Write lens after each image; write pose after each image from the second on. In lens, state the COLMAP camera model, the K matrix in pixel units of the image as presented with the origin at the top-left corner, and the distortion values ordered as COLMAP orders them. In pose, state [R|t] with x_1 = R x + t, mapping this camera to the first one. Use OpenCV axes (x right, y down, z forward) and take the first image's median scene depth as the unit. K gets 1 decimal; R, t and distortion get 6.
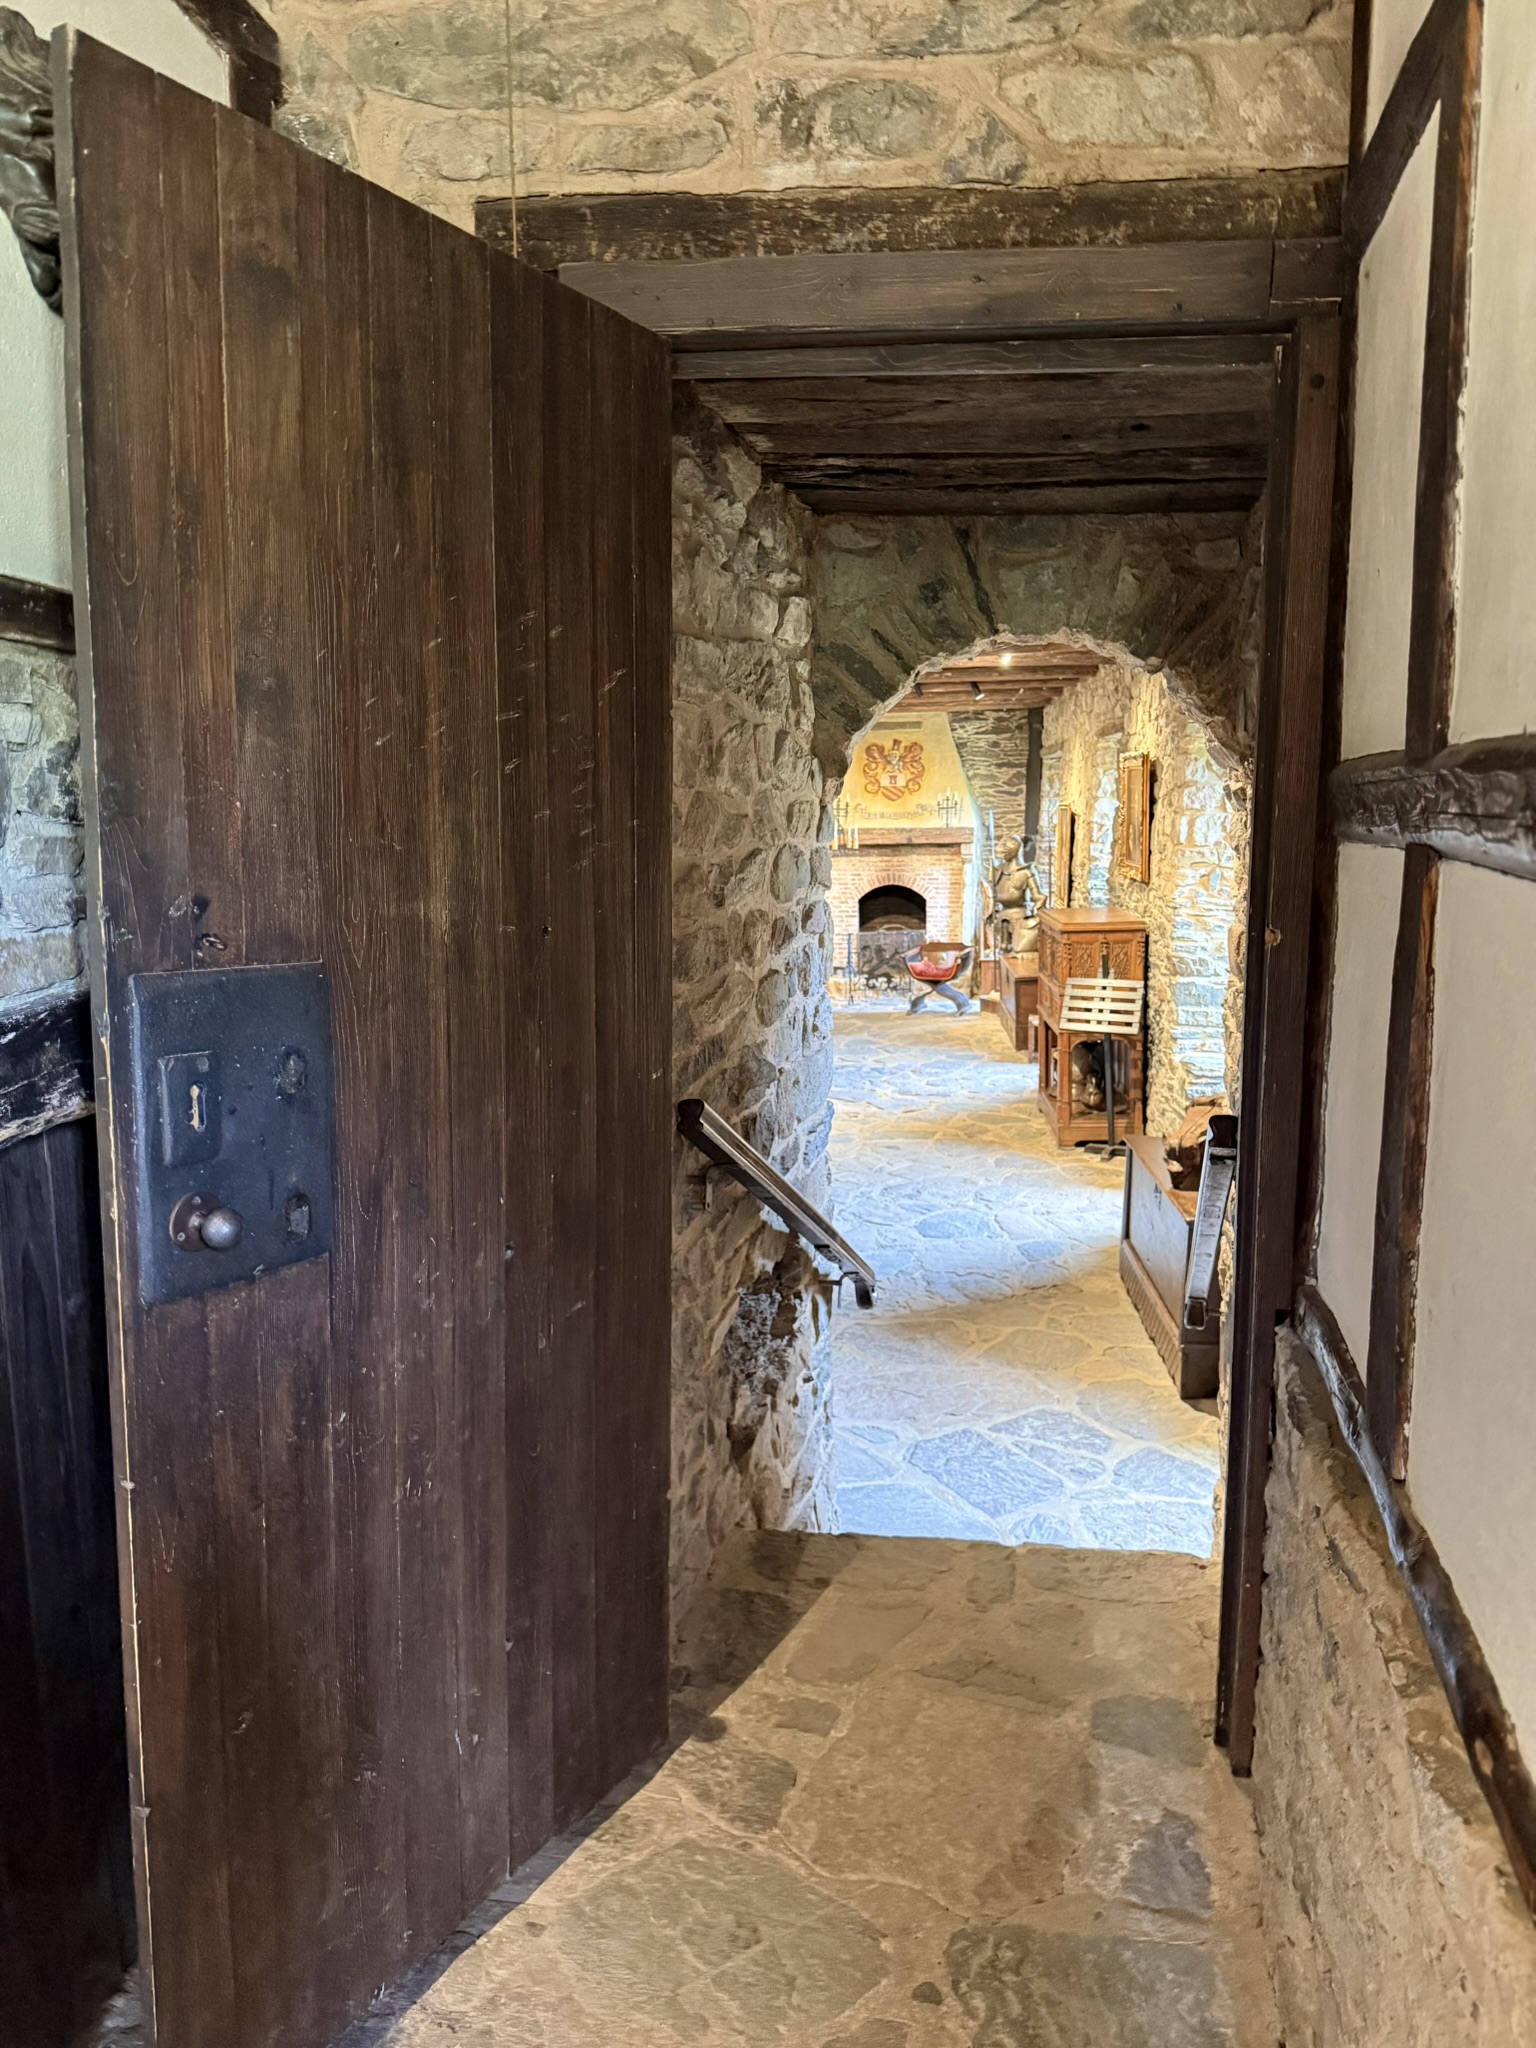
lens RADIAL K [[1414.7, 0, 768.0], [0, 1414.7, 1024.0], [0, 0, 1]] dist [0.140693, -0.228749]
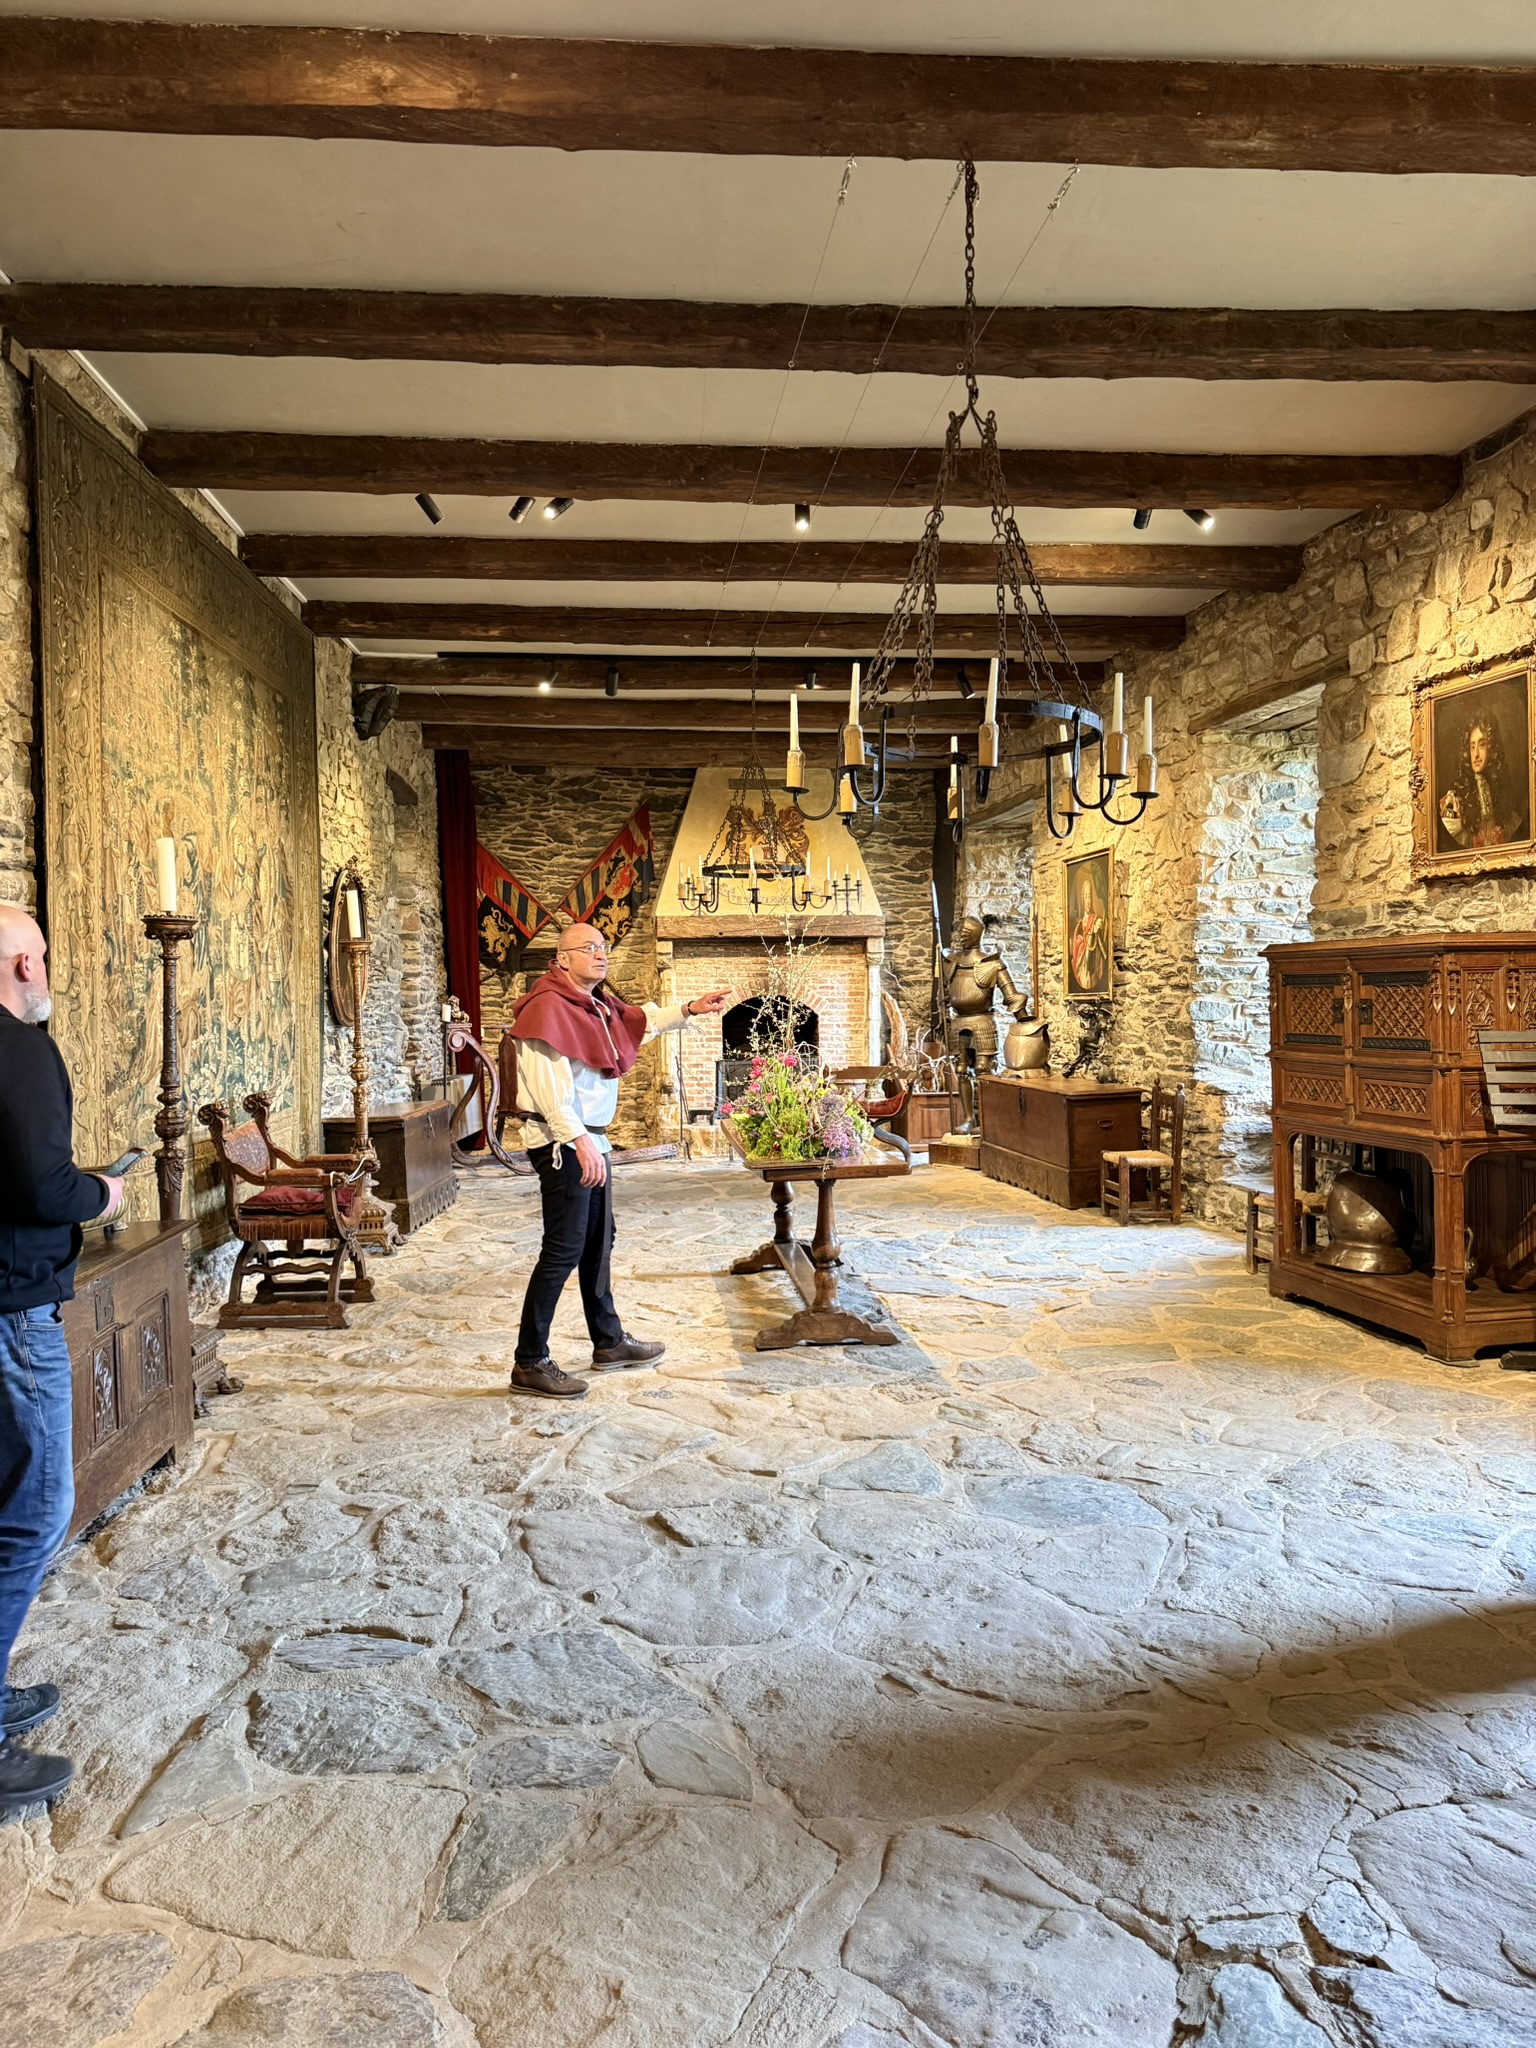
lens RADIAL K [[1414.7, 0, 768.0], [0, 1414.7, 1024.0], [0, 0, 1]] dist [0.140693, -0.228749]
pose [[0.964783, 0.003374, 0.263027, -0.103590], [0.034766, 0.989511, -0.140214, 0.017408], [-0.260741, 0.144420, 0.954545, 0.315952]]
